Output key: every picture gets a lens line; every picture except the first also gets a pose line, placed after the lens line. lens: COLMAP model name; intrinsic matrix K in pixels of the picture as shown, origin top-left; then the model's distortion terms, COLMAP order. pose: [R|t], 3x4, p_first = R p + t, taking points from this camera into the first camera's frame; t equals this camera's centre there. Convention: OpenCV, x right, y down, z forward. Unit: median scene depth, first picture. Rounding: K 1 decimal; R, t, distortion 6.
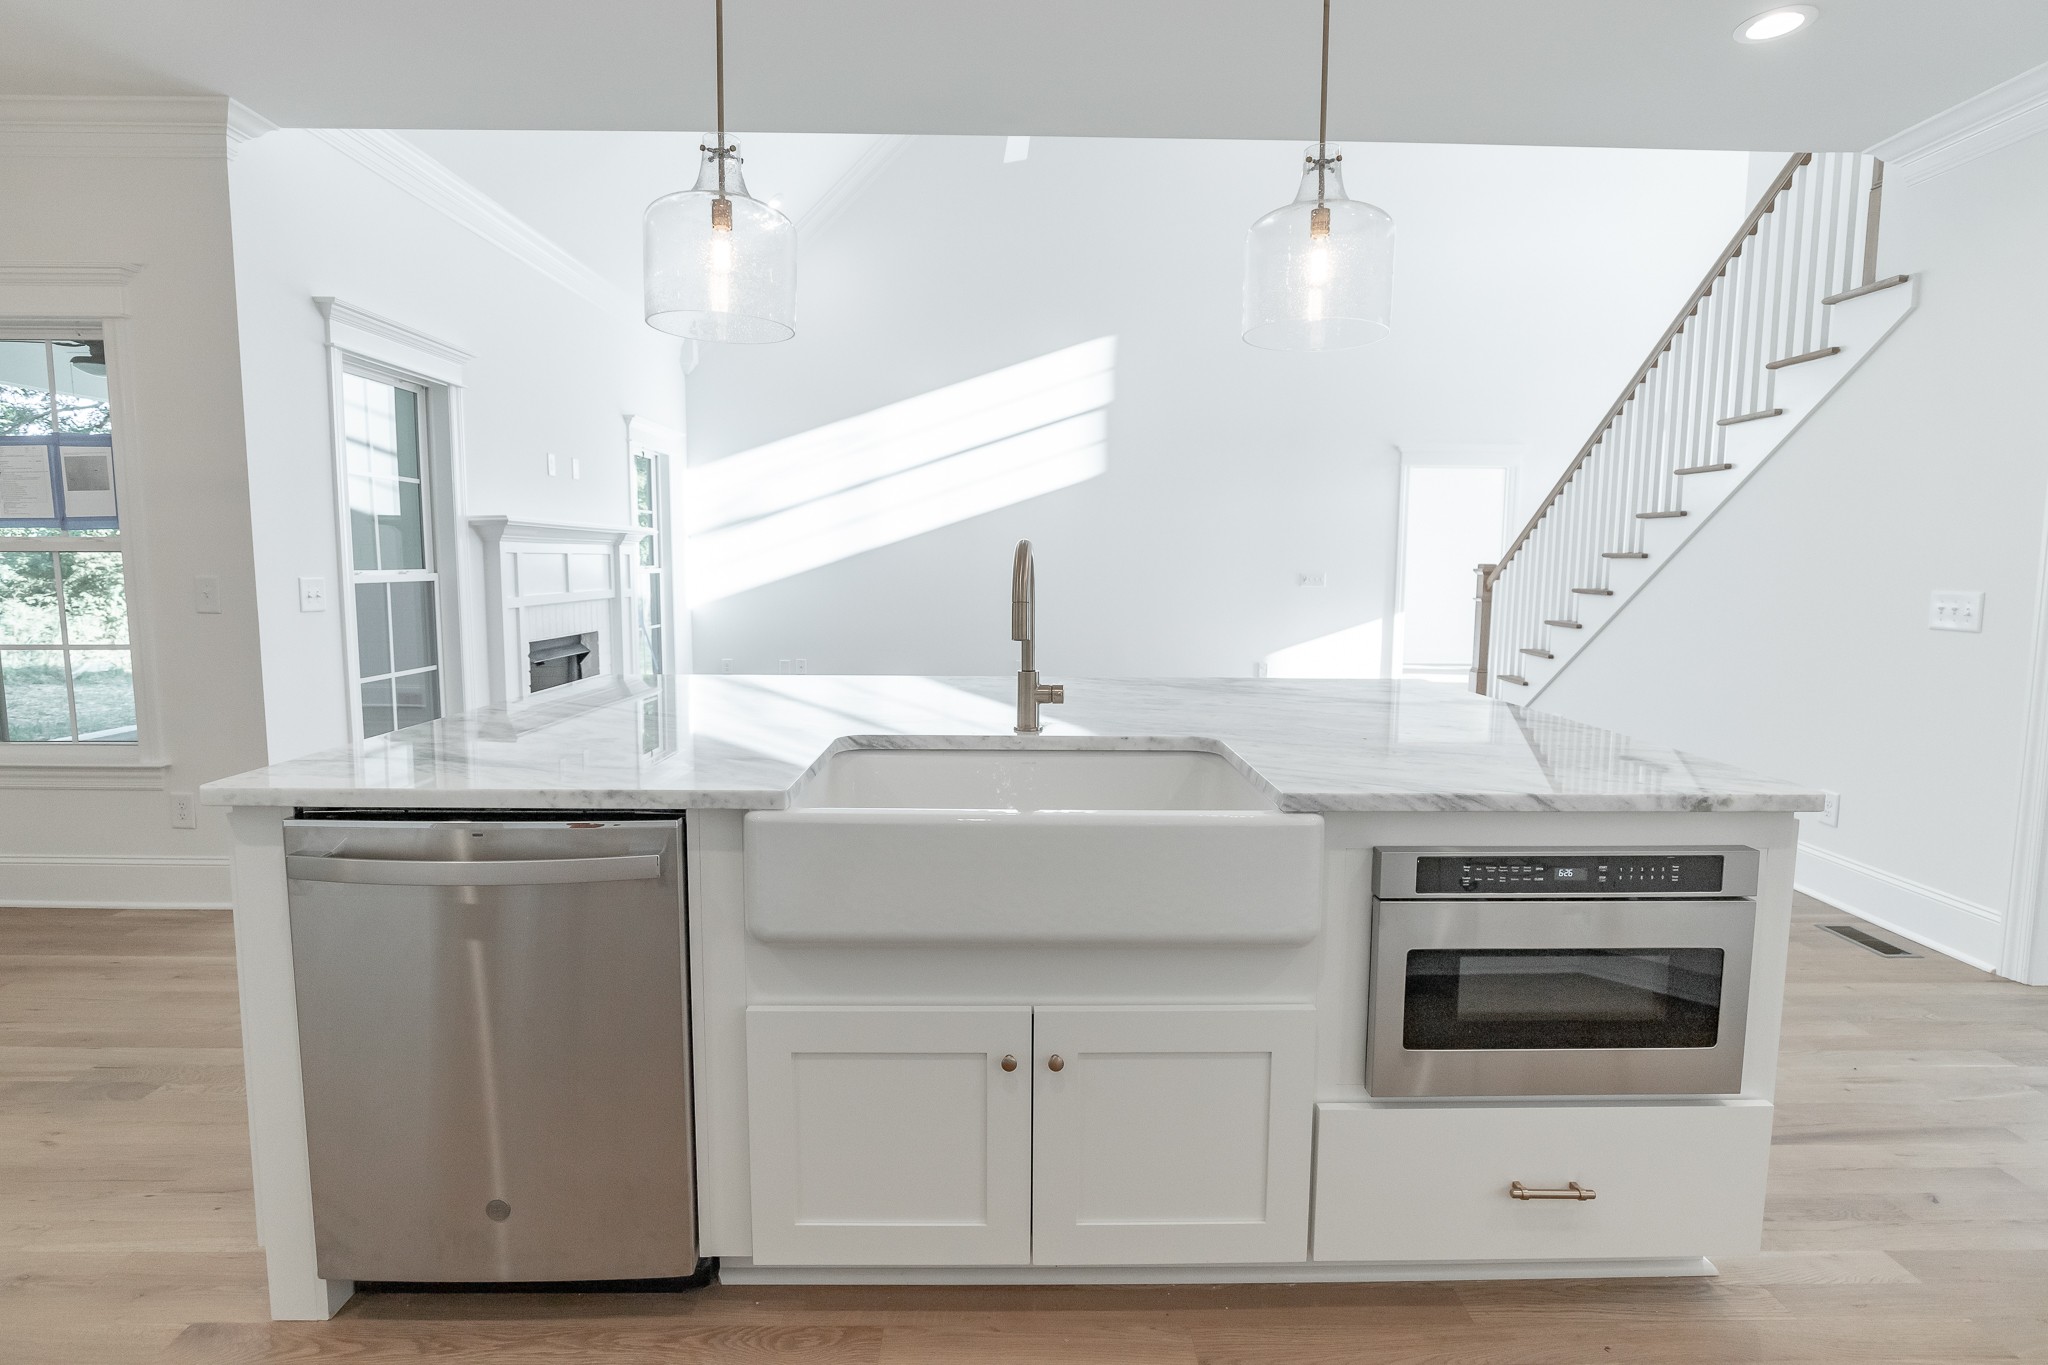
lens RADIAL K [[969.7, 0, 1023.5], [0, 969.7, 651.3], [0, 0, 1]] dist [-0.021906, 0.000022]
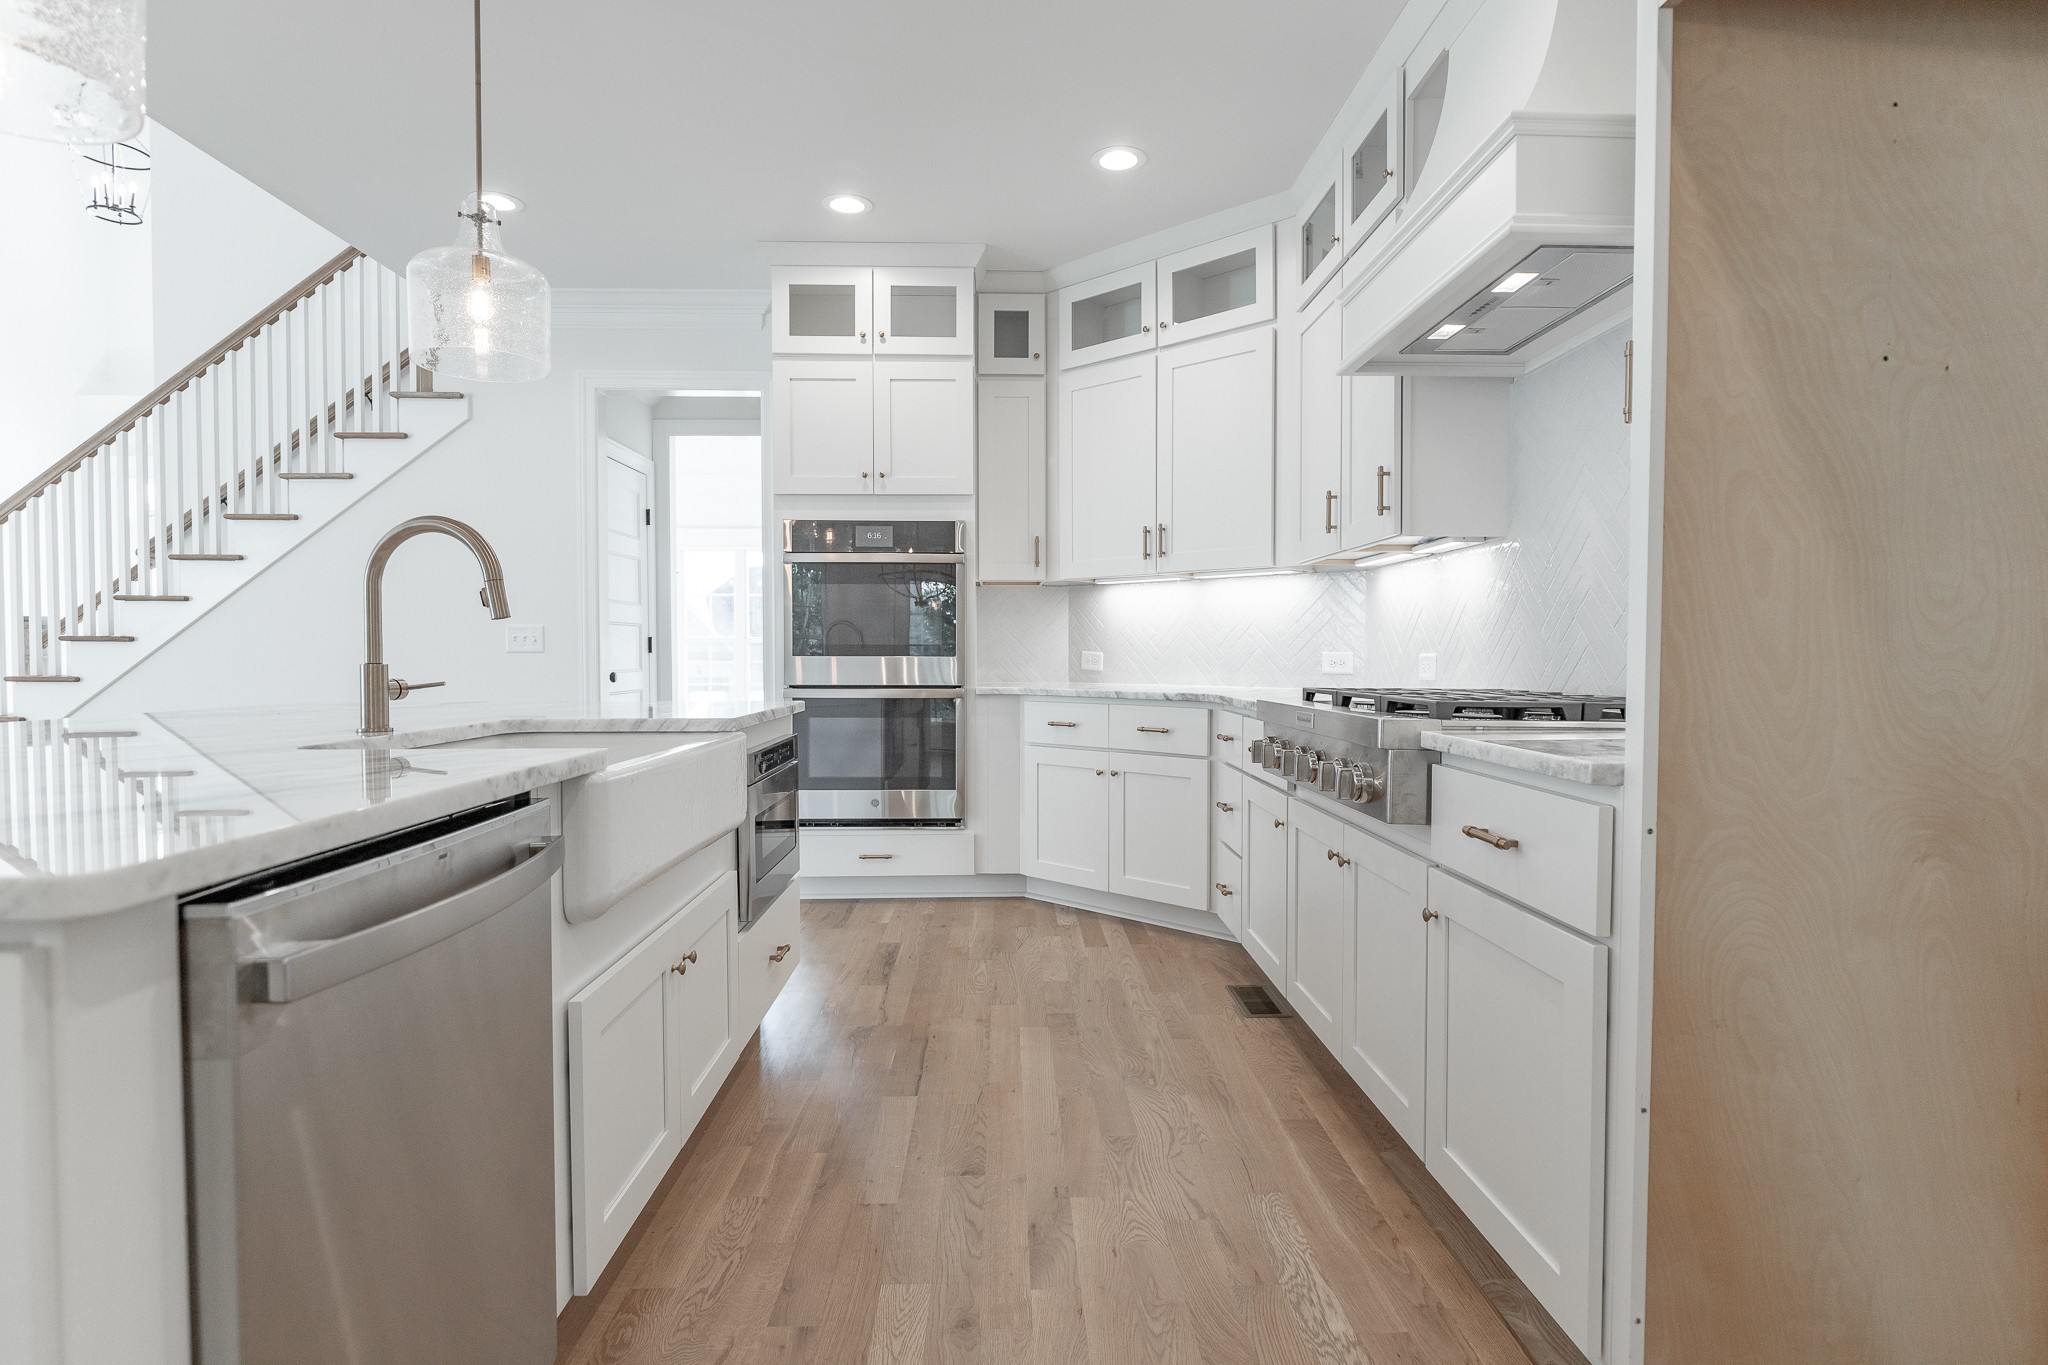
lens RADIAL K [[1046.5, 0, 1028.2], [0, 1046.5, 676.4], [0, 0, 1]] dist [0.001808, 0.000260]
pose [[-0.024452, -0.029437, 0.999268, -0.958116], [0.095008, 0.994974, 0.031635, 0.057222], [-0.995176, 0.095712, -0.021533, 0.427691]]
